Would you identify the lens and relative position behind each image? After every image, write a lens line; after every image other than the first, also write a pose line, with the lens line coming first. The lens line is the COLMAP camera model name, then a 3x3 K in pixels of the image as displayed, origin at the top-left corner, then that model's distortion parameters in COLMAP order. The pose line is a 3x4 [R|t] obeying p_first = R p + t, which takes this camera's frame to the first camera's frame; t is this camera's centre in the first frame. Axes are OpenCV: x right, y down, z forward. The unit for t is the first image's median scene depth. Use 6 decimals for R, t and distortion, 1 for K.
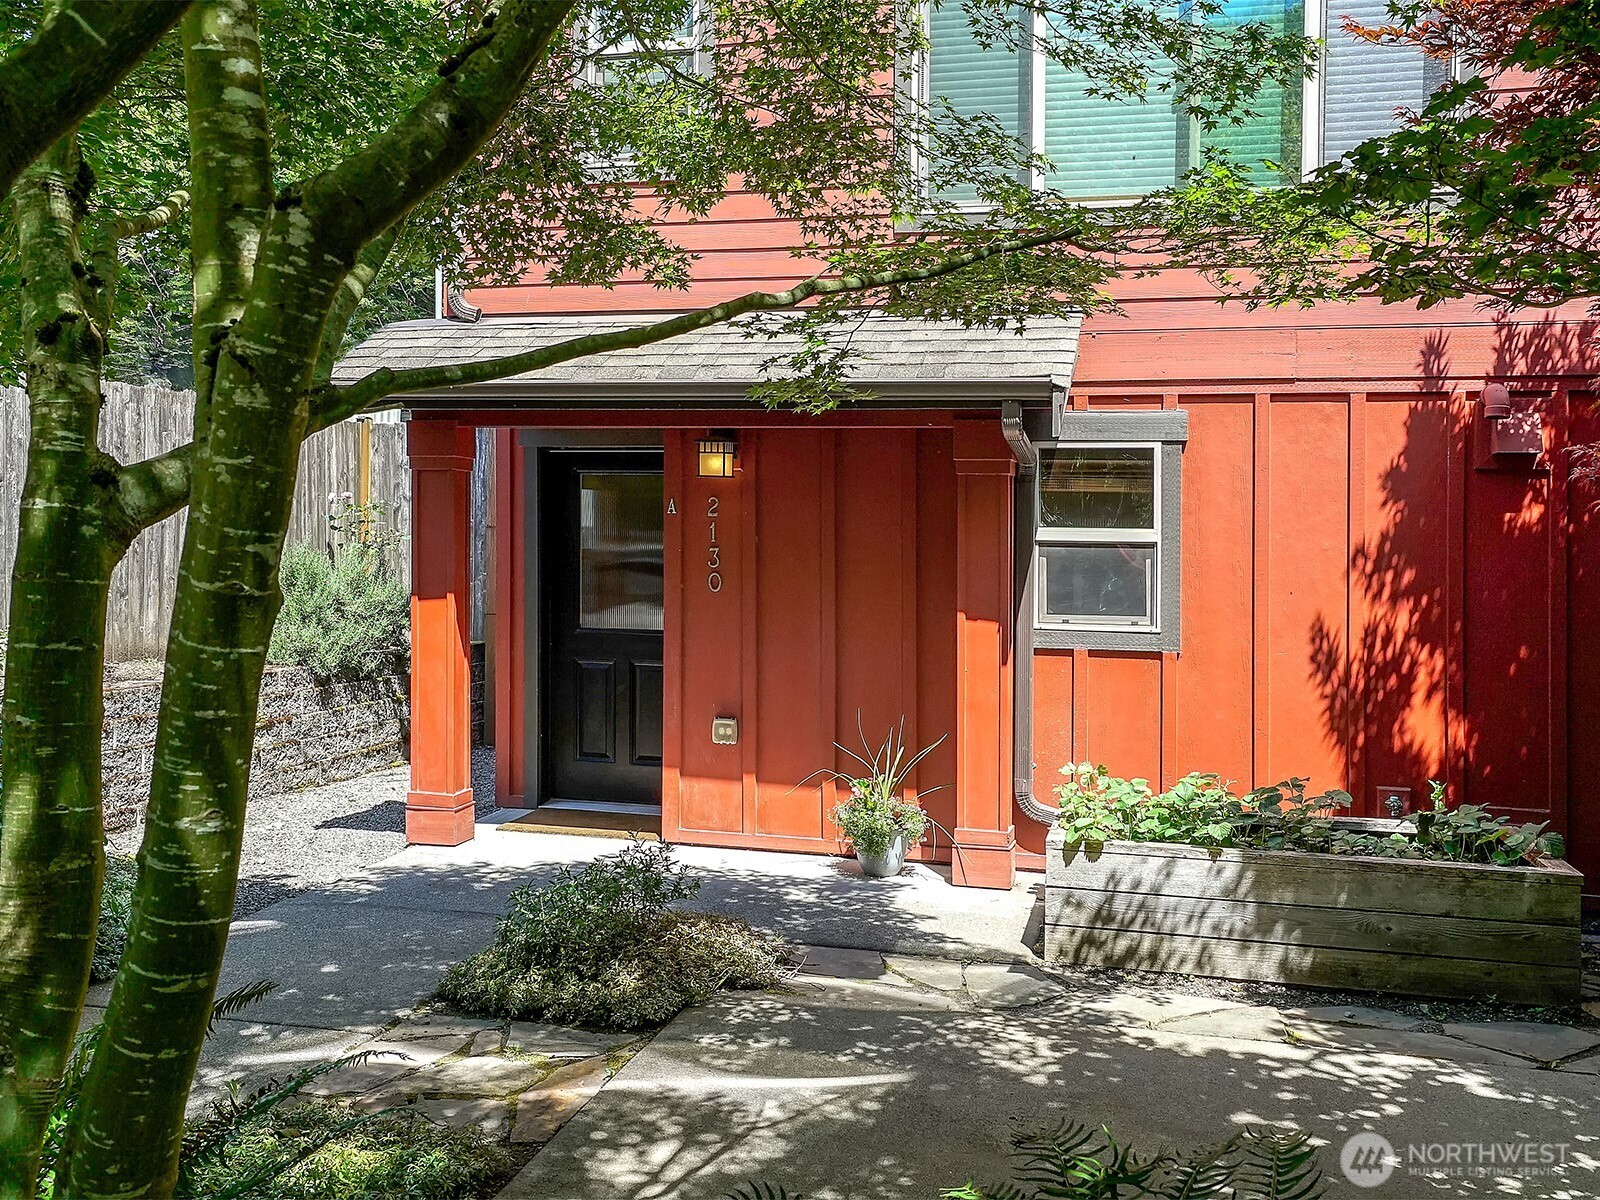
lens RADIAL K [[1405.4, 0, 802.2], [0, 1405.4, 582.7], [0, 0, 1]] dist [0.055740, -0.000604]
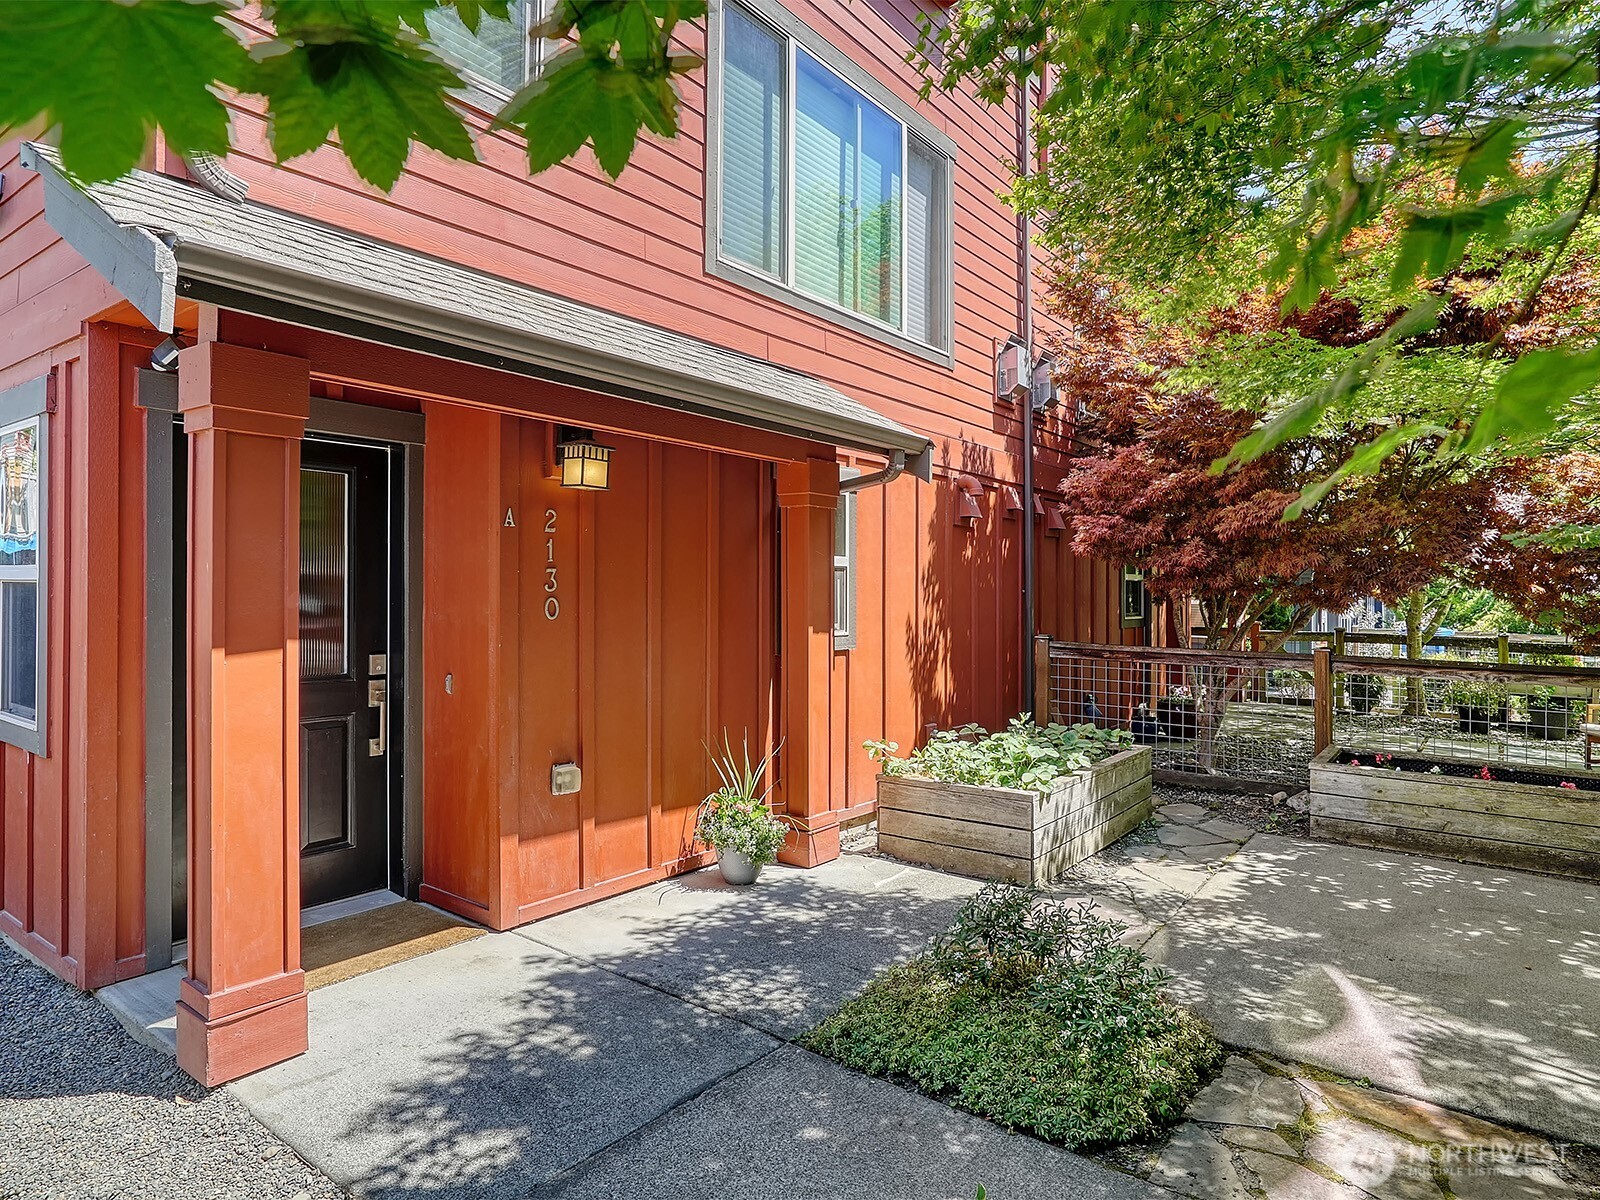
lens RADIAL K [[918.4, 0, 908.4], [0, 918.4, 594.2], [0, 0, 1]] dist [-0.011439, 0.003079]
pose [[0.368964, -0.023998, 0.929134, -0.714650], [0.005407, 0.999705, 0.023673, -0.030292], [-0.929428, -0.003710, 0.368985, 0.838655]]
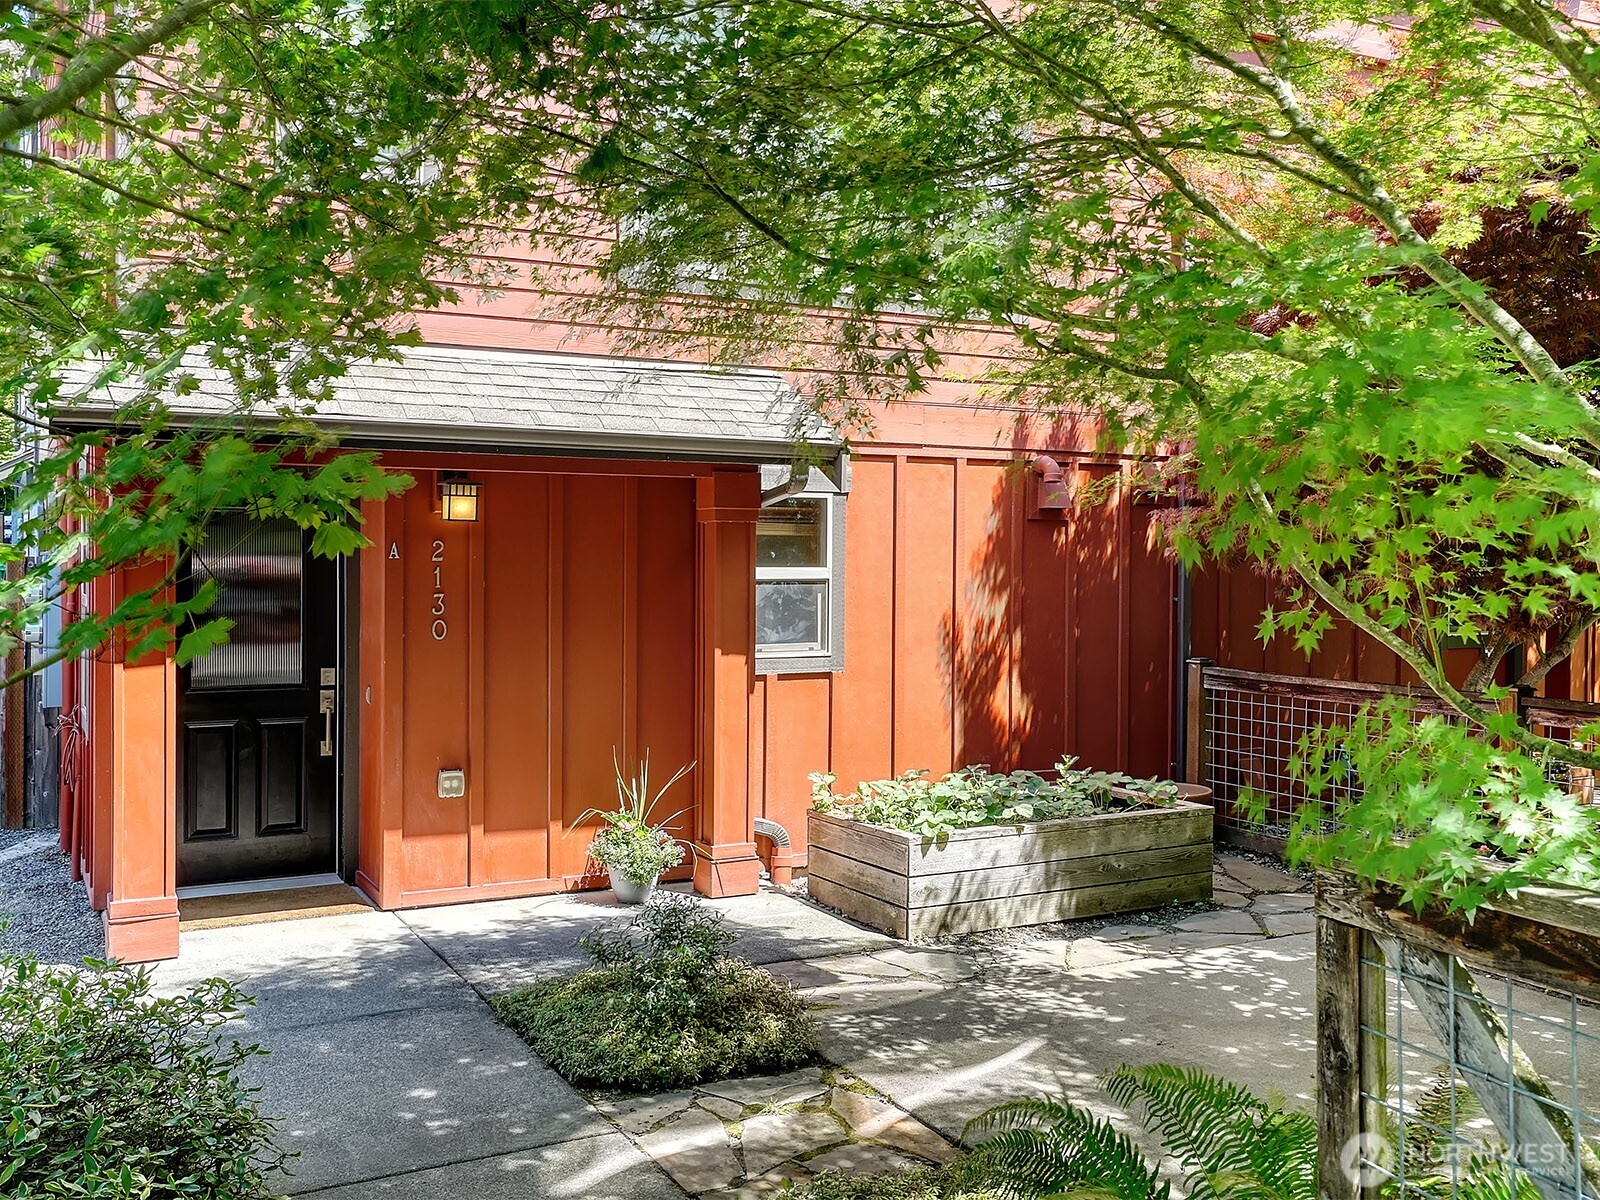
lens RADIAL K [[1405.4, 0, 790.1], [0, 1405.4, 602.8], [0, 0, 1]] dist [0.055740, -0.000604]
pose [[0.773710, -0.037663, 0.632420, -0.687219], [0.026908, 0.999284, 0.026592, -0.053815], [-0.632968, -0.003557, 0.774170, 0.154405]]
